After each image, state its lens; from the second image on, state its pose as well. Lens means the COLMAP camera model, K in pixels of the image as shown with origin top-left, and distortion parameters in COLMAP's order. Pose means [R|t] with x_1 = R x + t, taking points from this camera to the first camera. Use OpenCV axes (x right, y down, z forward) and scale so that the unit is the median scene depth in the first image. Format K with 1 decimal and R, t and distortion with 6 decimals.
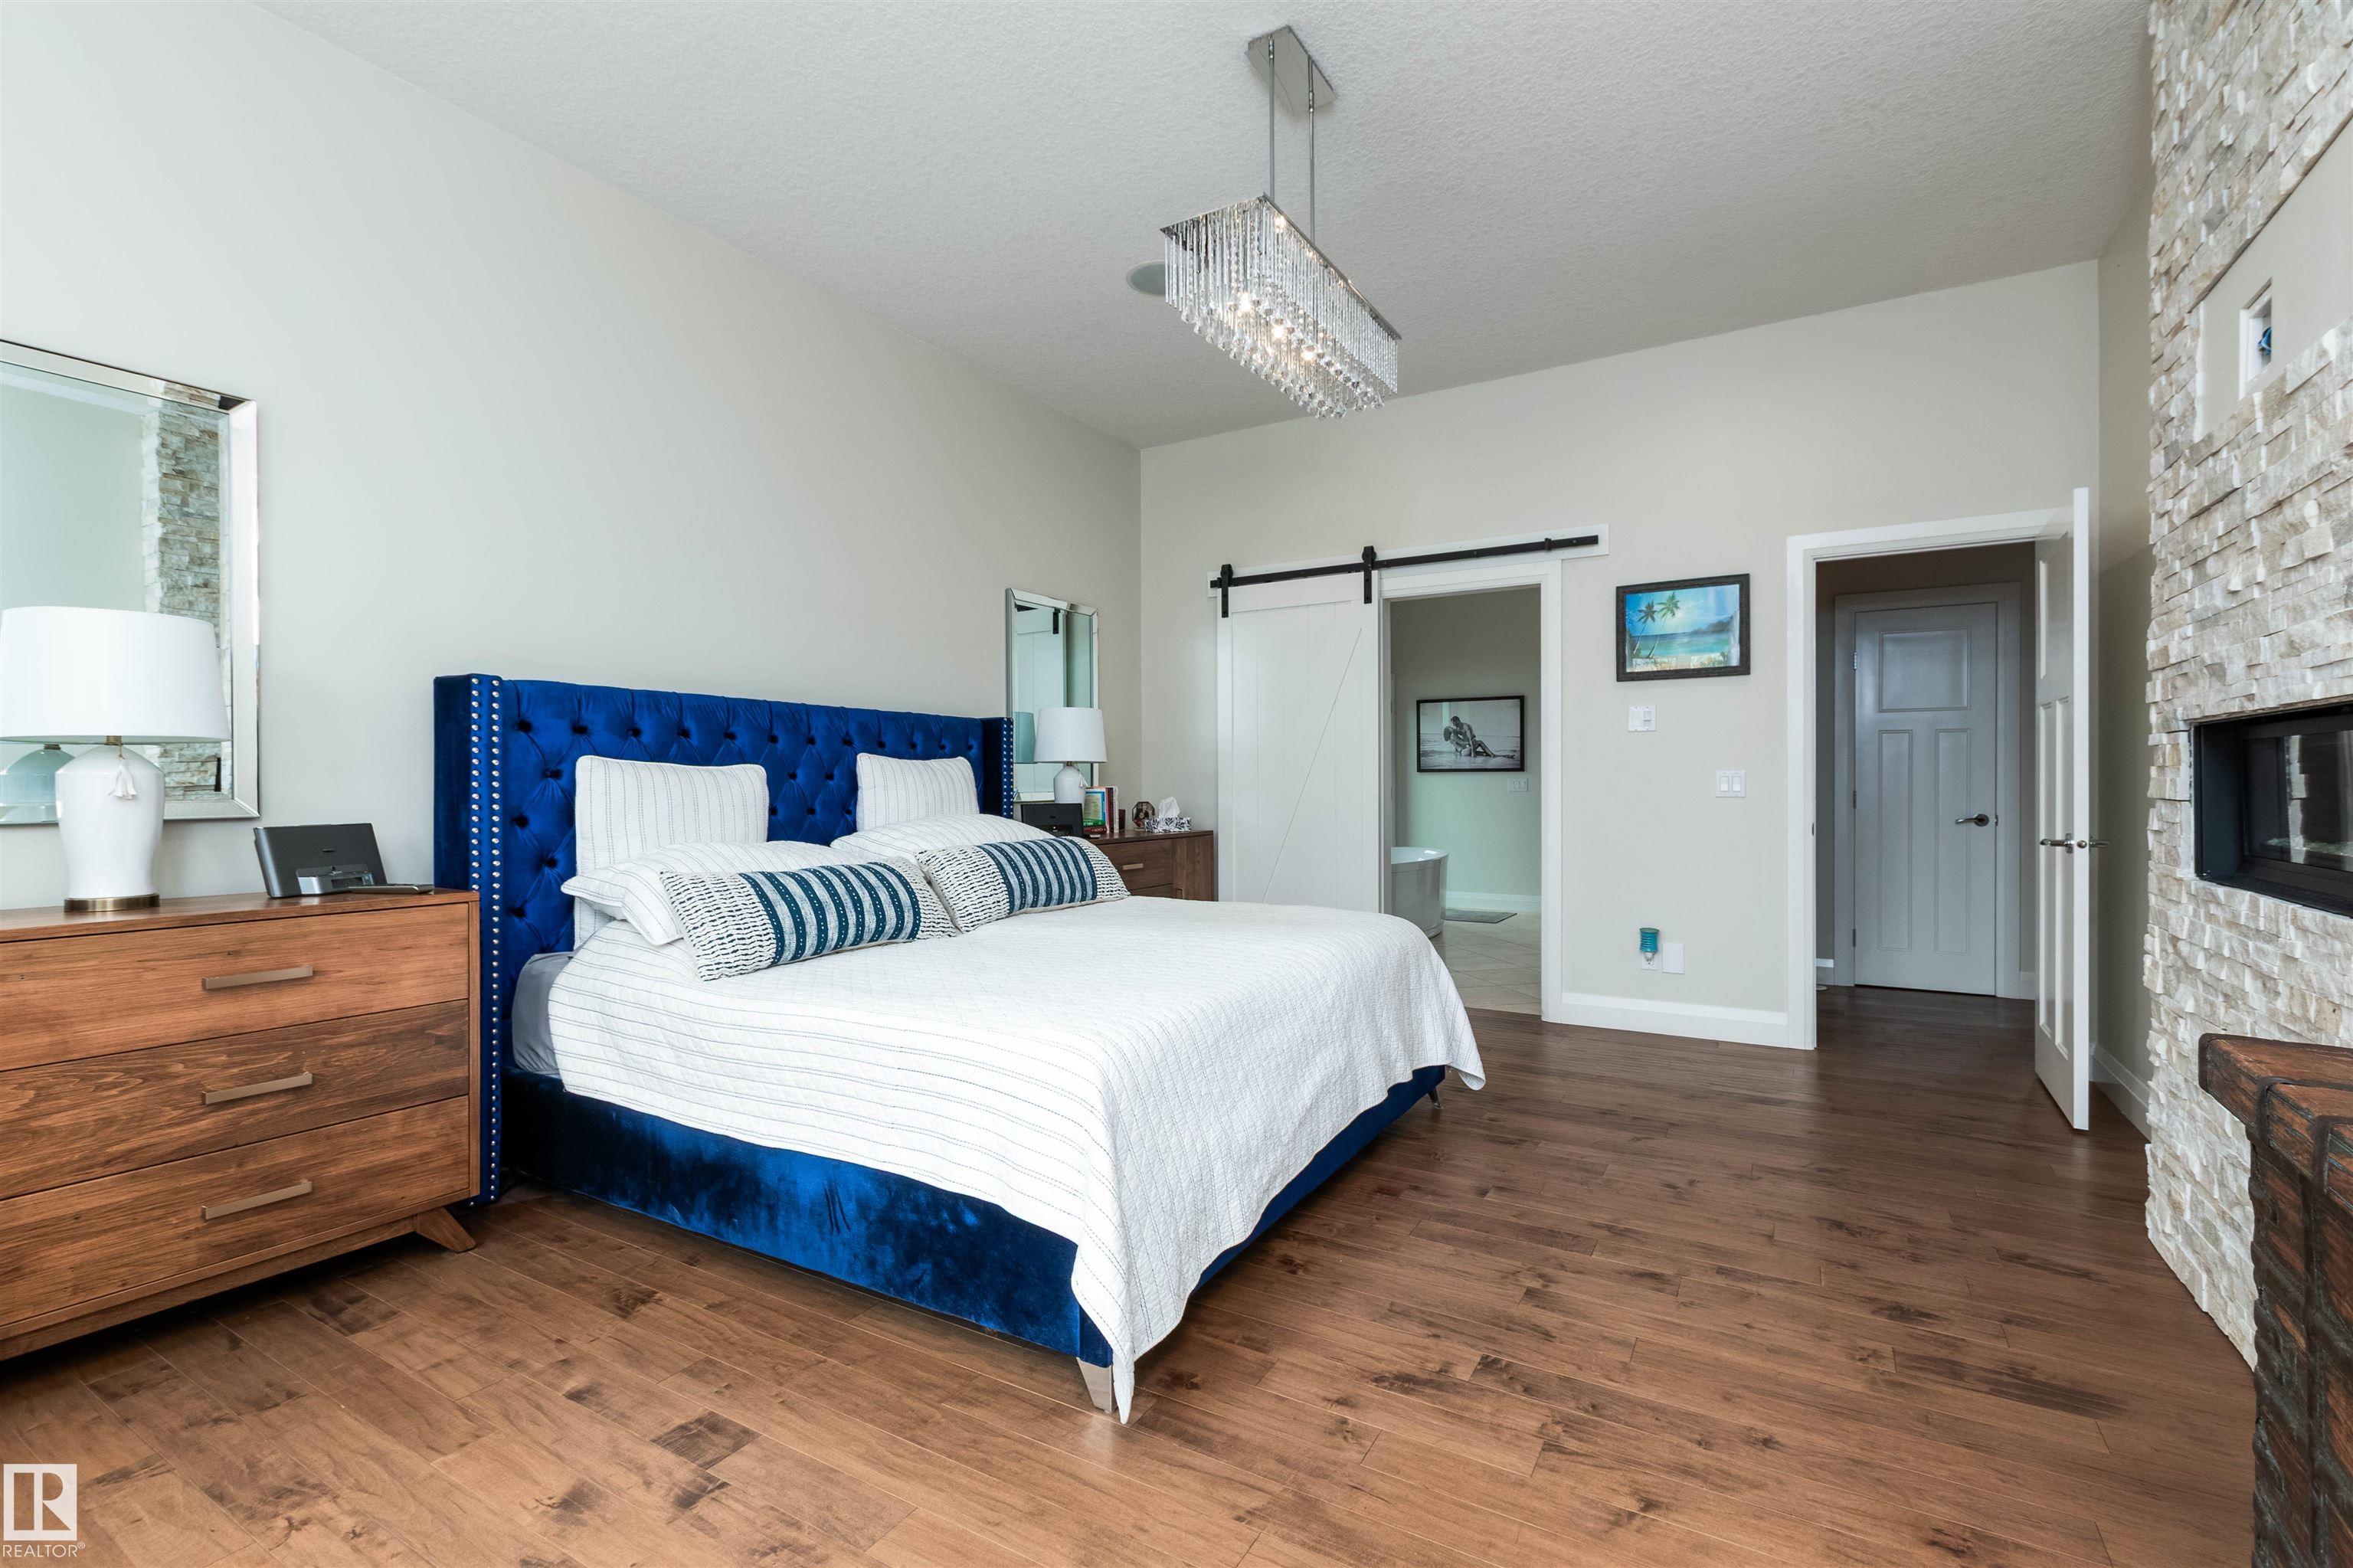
lens RADIAL K [[1031.3, 0, 1178.3], [0, 1031.3, 769.1], [0, 0, 1]] dist [0.001216, -0.000055]
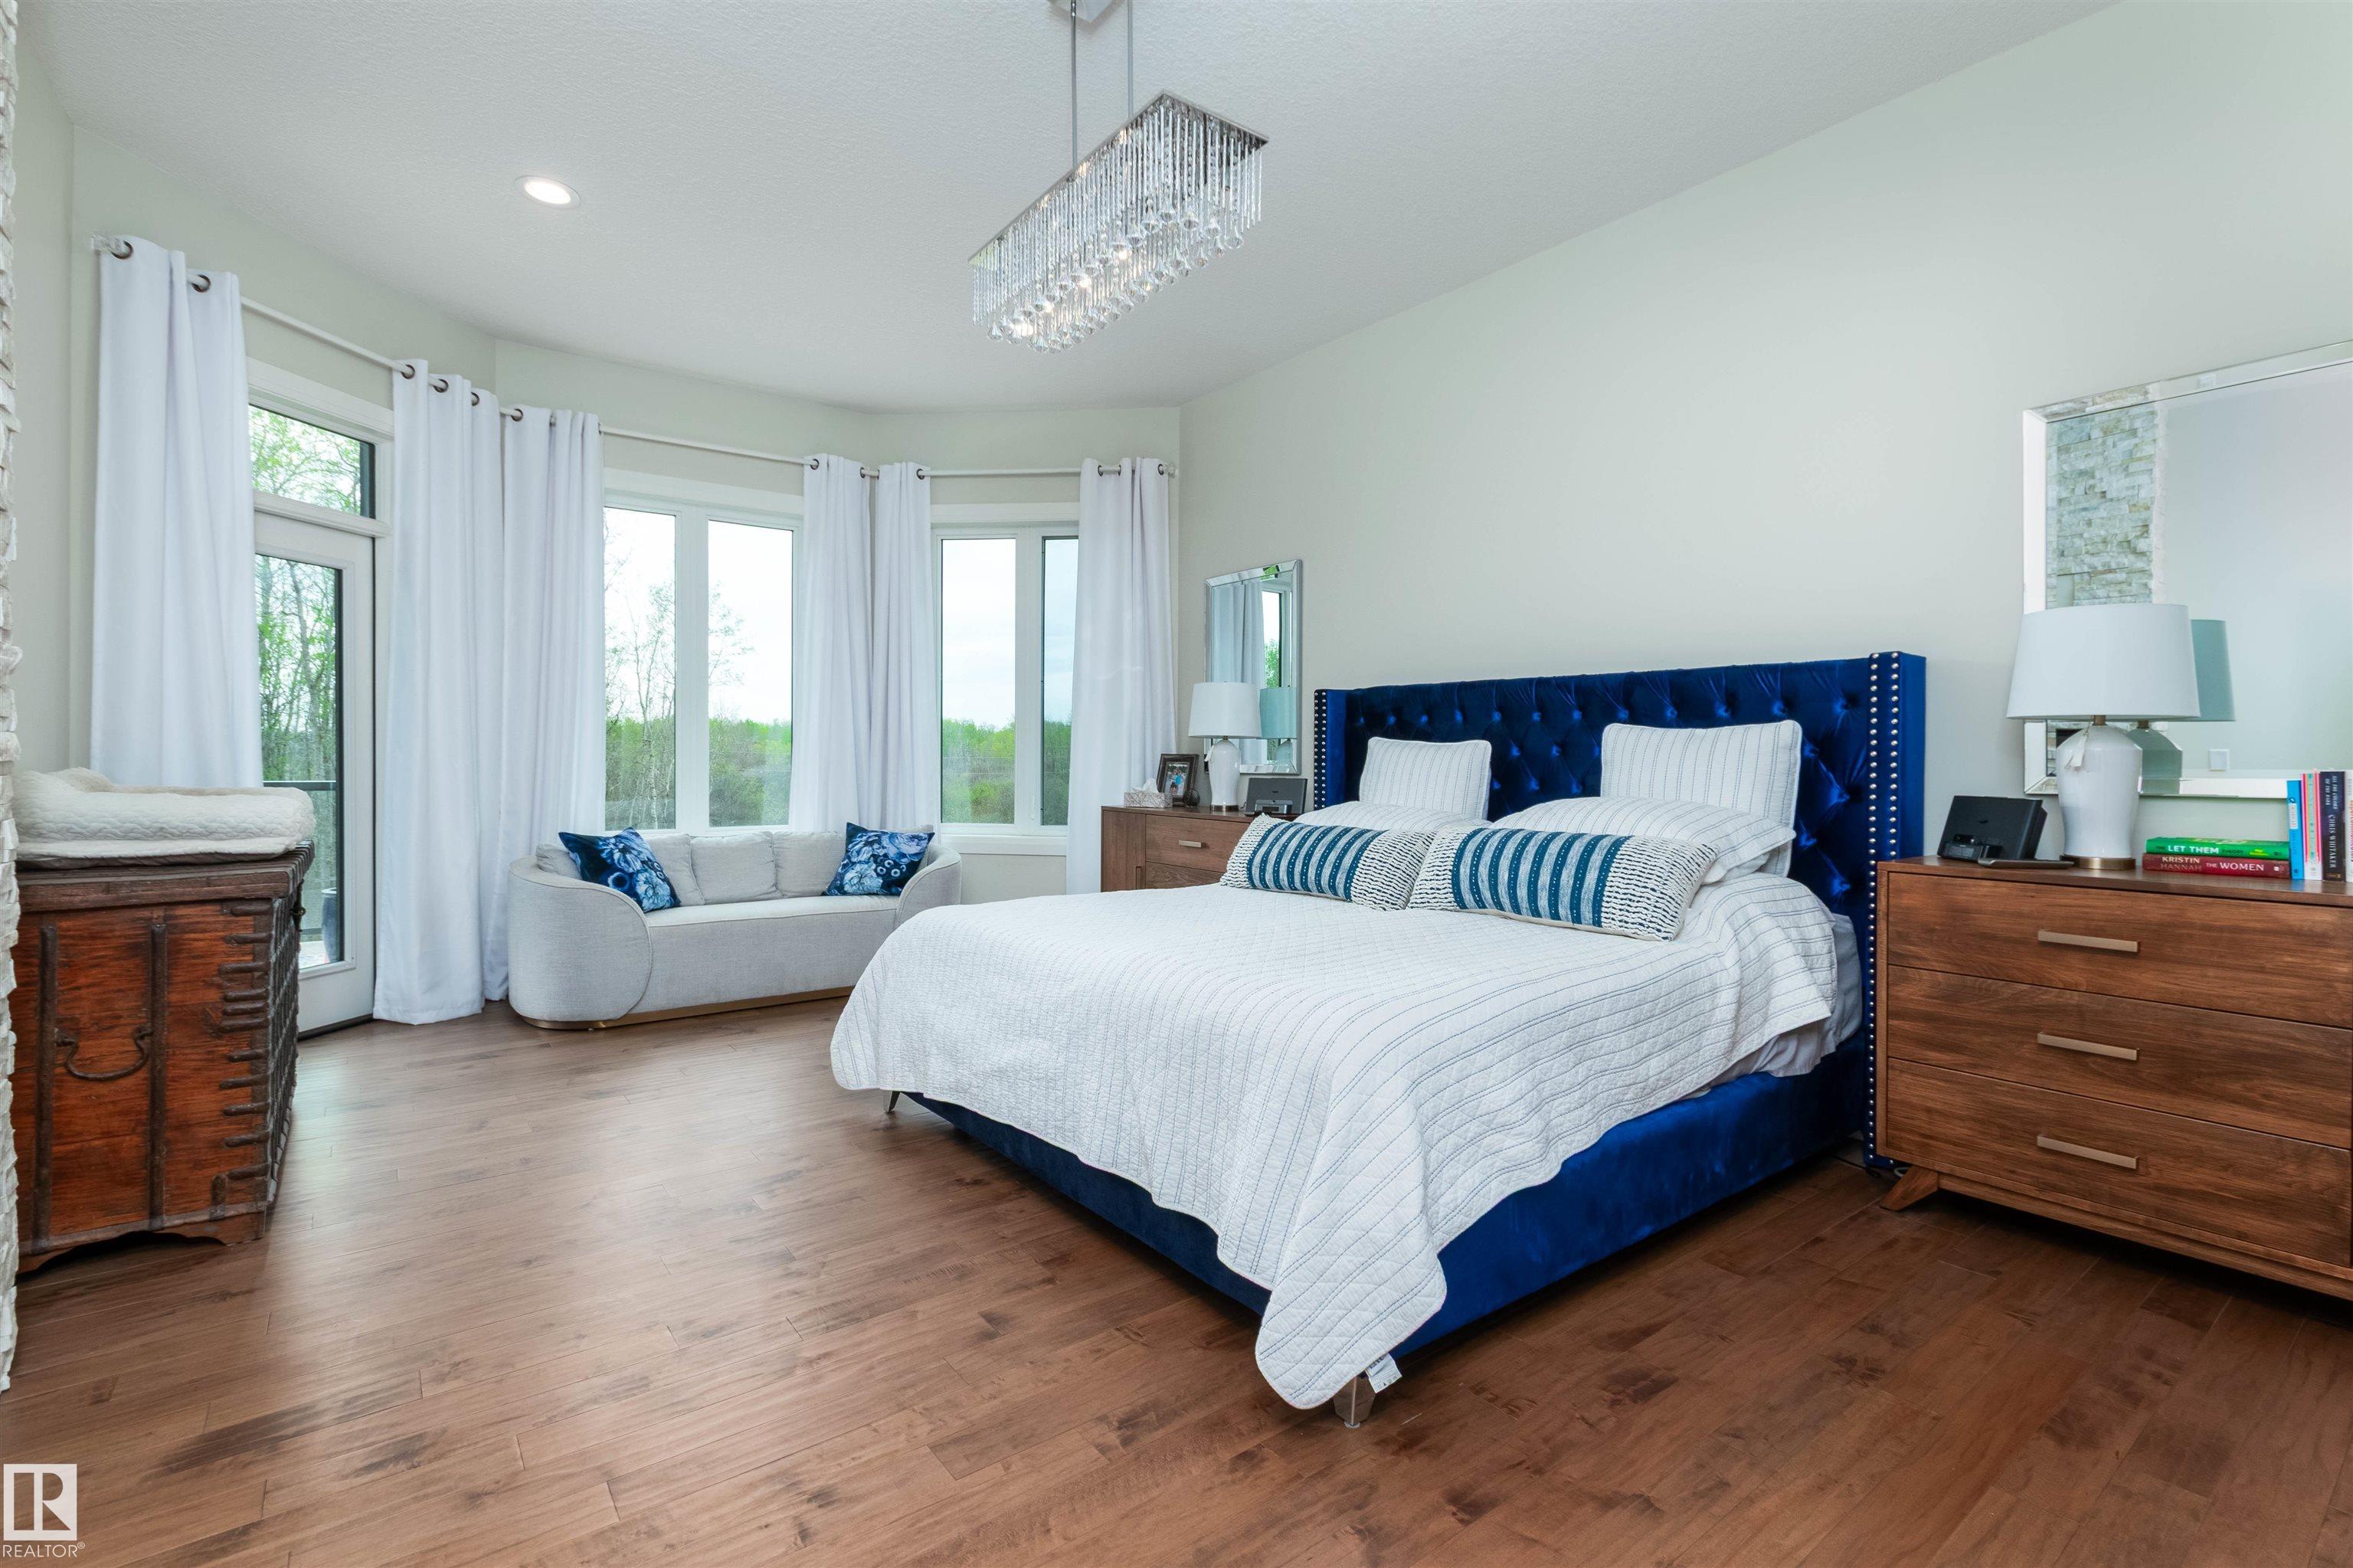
lens RADIAL K [[1031.3, 0, 1178.3], [0, 1031.3, 769.1], [0, 0, 1]] dist [0.001216, -0.000055]
pose [[-0.360969, 0.014938, -0.932458, 0.864189], [0.014613, 0.999840, 0.010361, 0.013450], [0.932463, -0.009886, -0.361130, 1.299566]]
